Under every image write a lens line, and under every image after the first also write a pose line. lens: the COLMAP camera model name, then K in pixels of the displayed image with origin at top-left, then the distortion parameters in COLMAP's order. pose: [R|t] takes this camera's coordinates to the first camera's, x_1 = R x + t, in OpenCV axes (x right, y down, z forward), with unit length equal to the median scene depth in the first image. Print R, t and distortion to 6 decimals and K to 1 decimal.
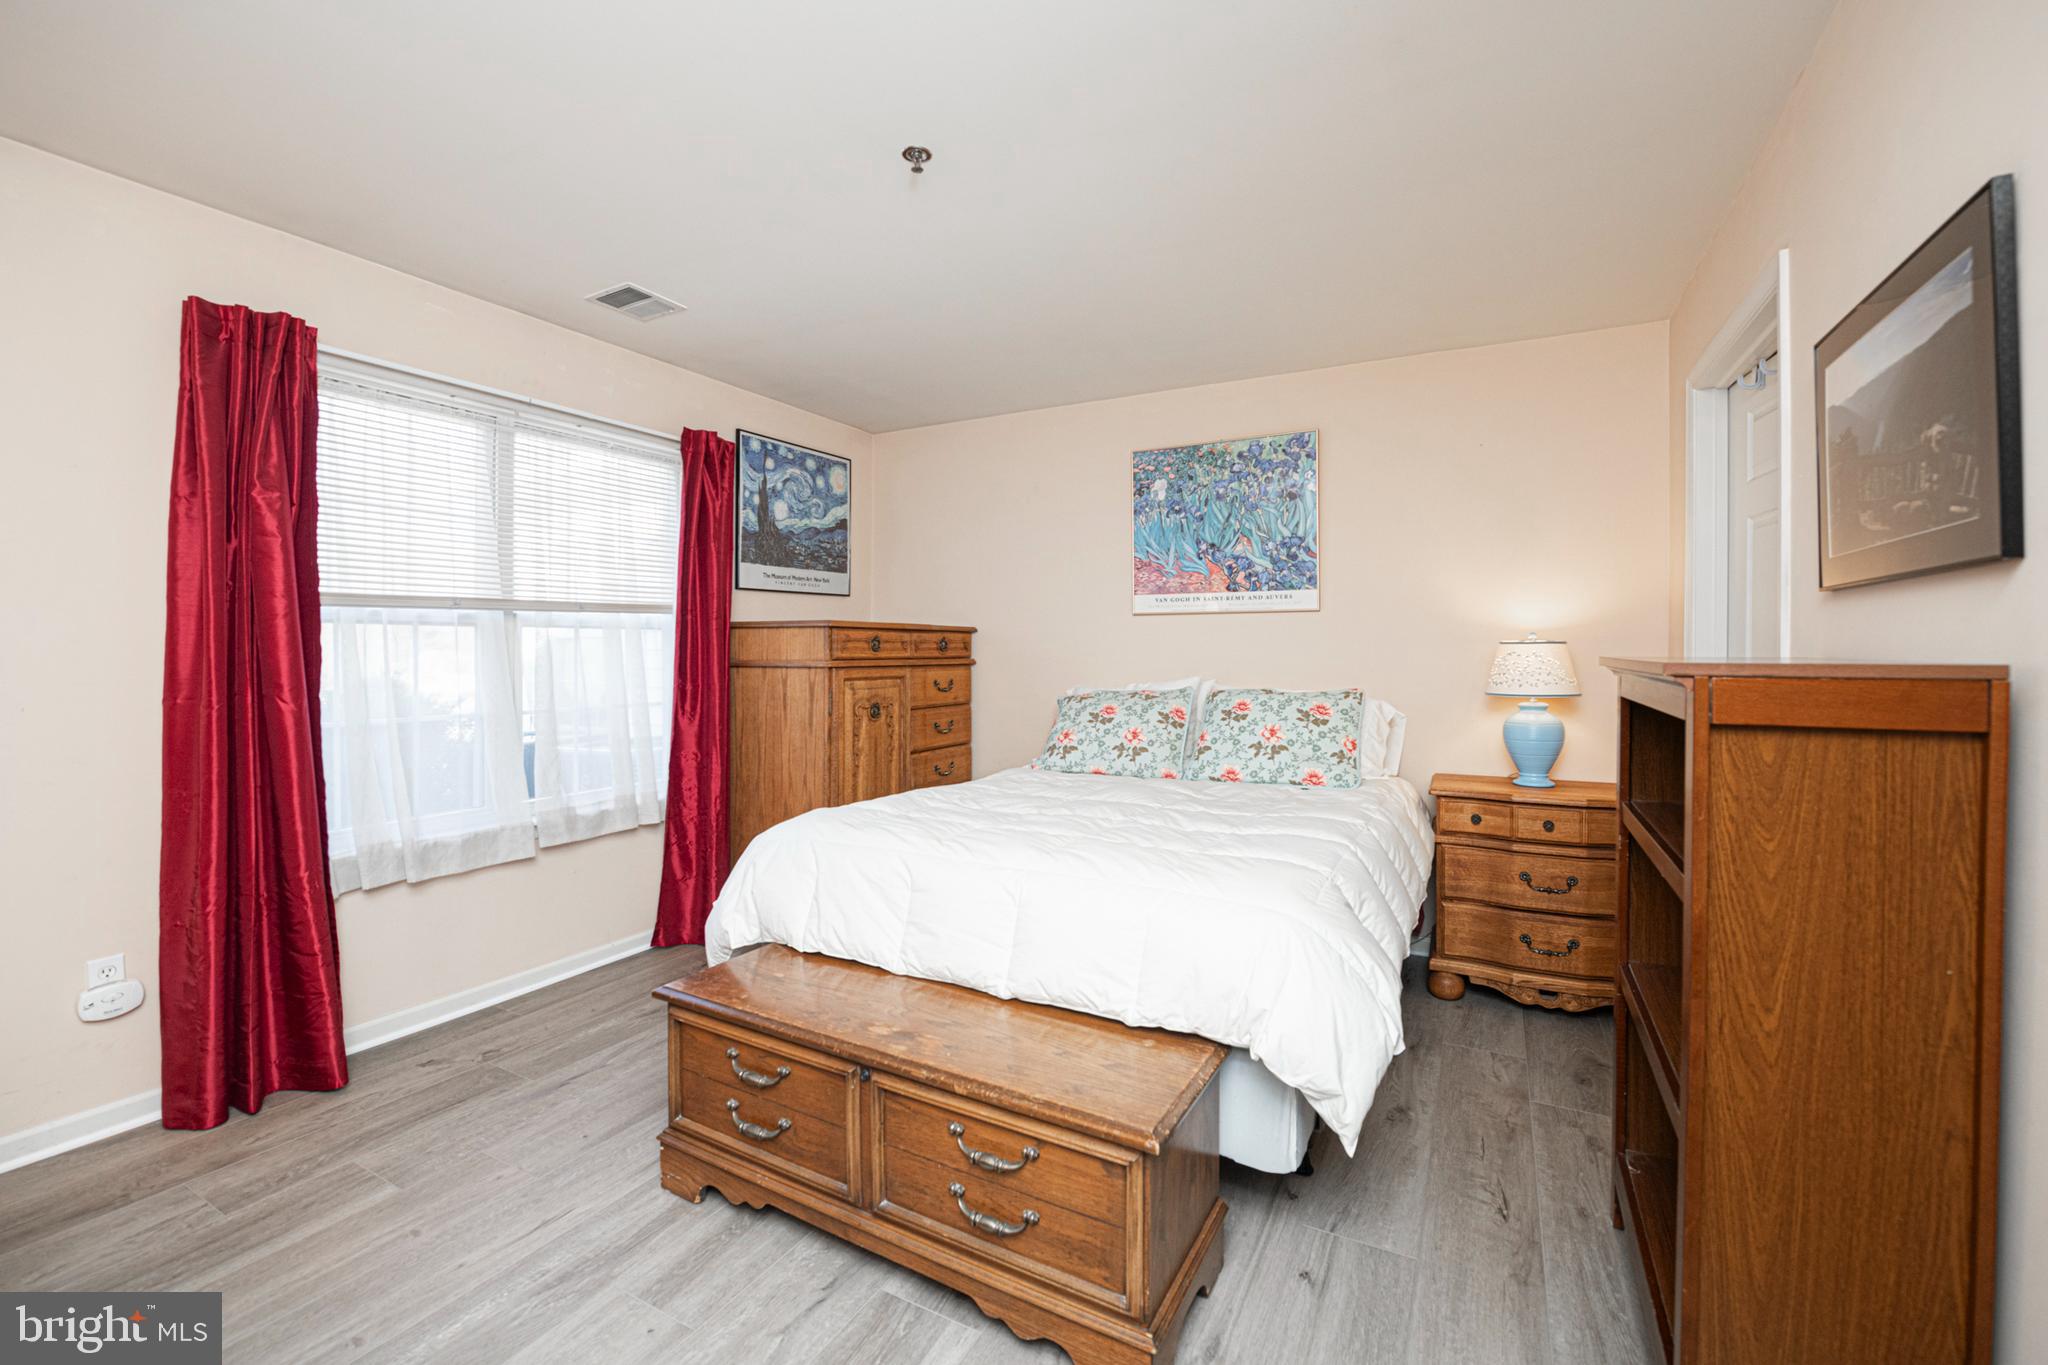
lens RADIAL K [[852.1, 0, 1016.7], [0, 852.1, 648.8], [0, 0, 1]] dist [-0.010136, -0.000057]
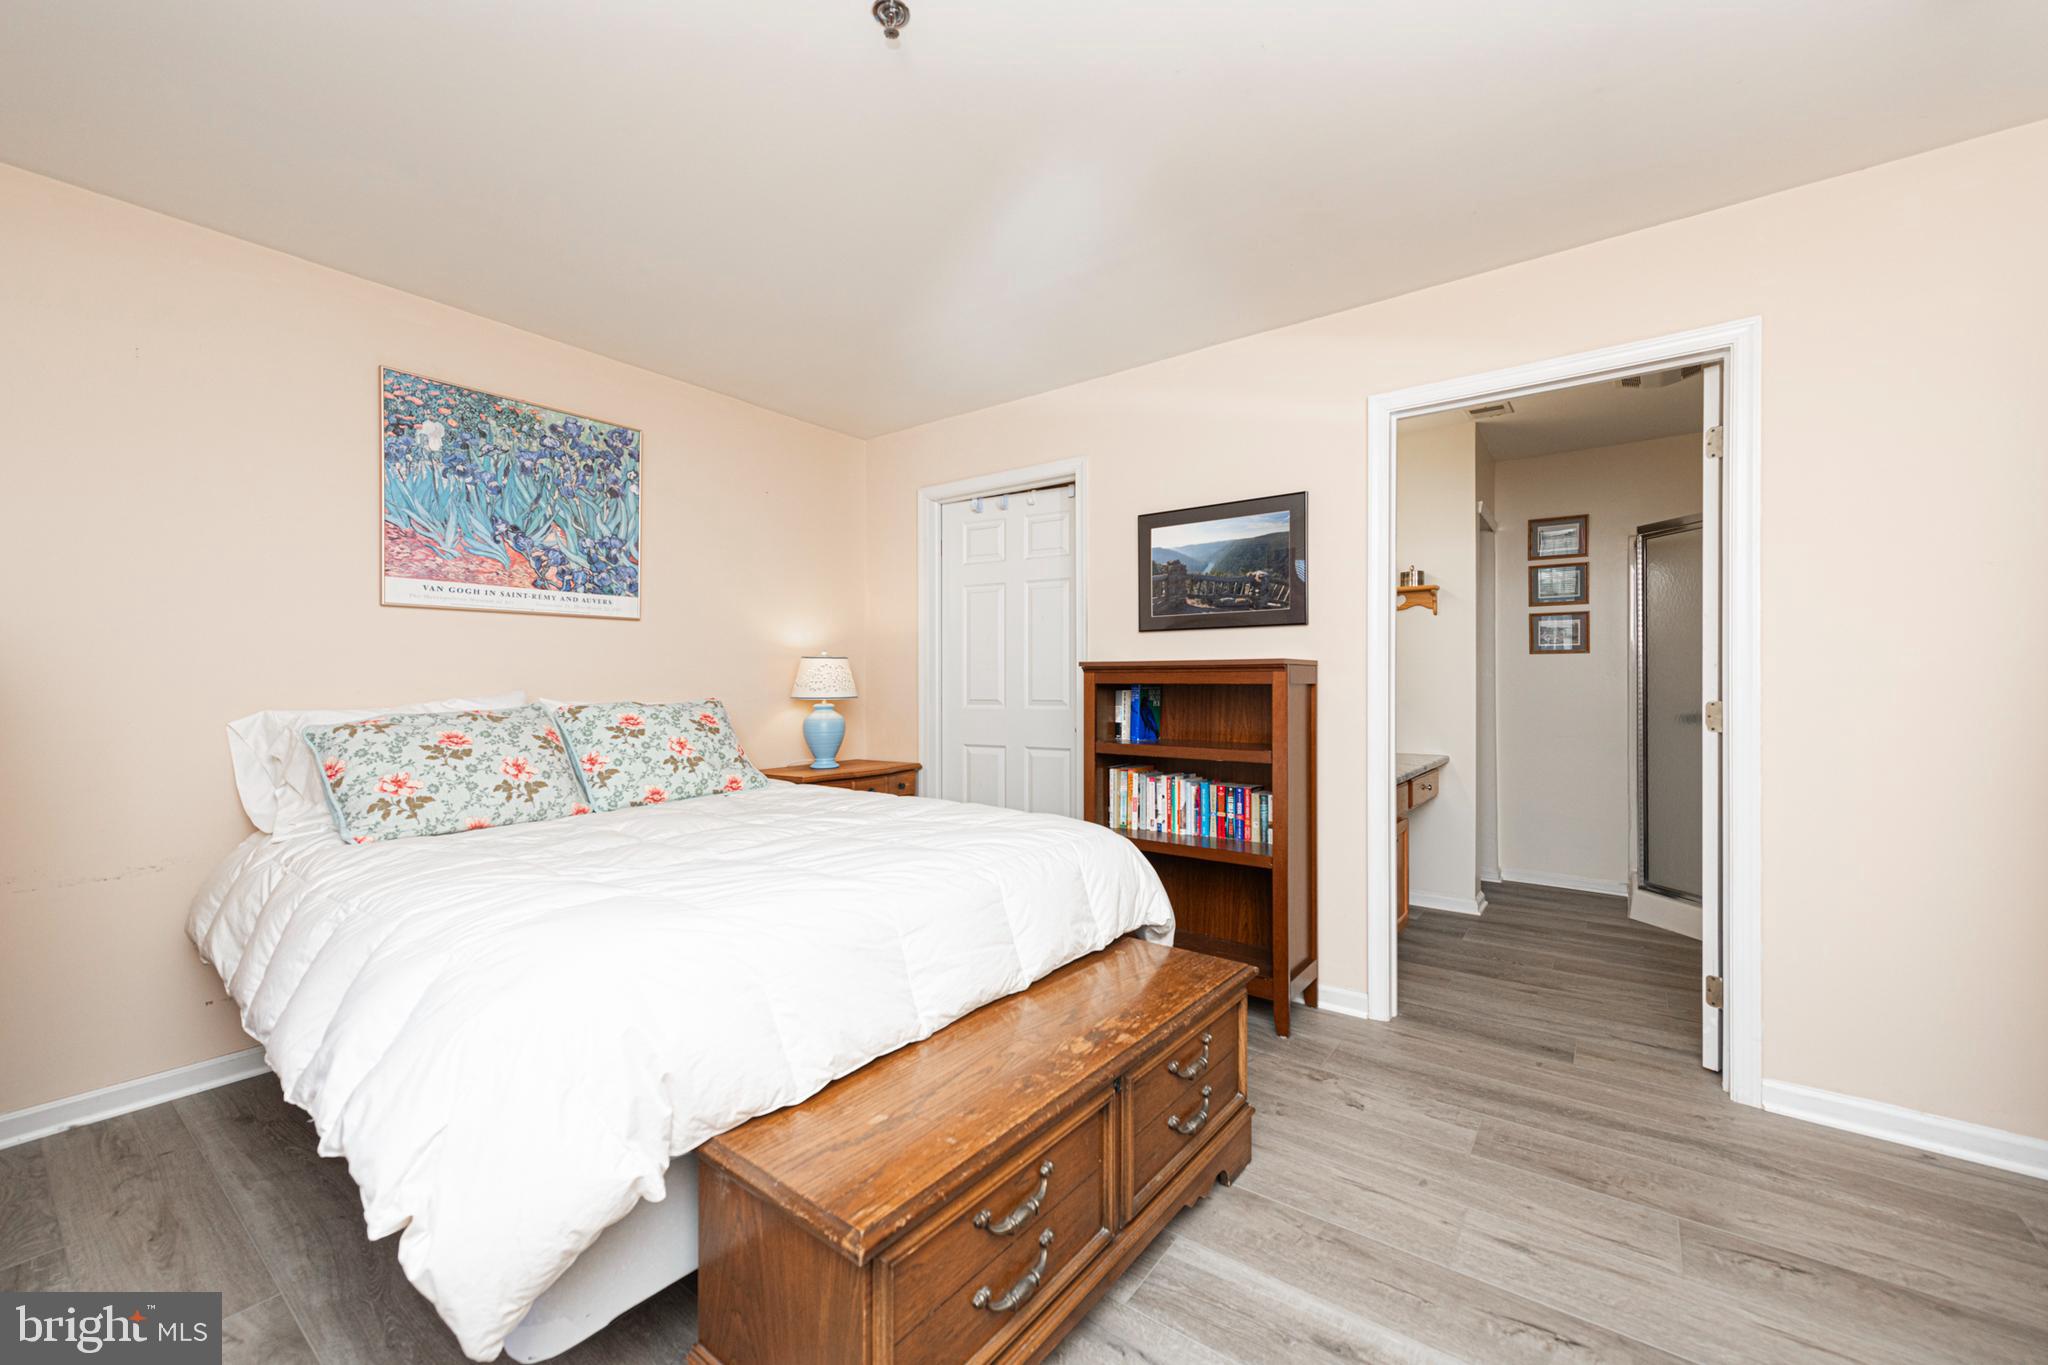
lens RADIAL K [[818.4, 0, 1018.2], [0, 818.4, 677.0], [0, 0, 1]] dist [0.016112, -0.006492]
pose [[0.138182, 0.007358, 0.990380, -0.492121], [0.001601, 0.999969, -0.007653, 0.026557], [-0.990406, 0.002643, 0.138166, 0.442671]]
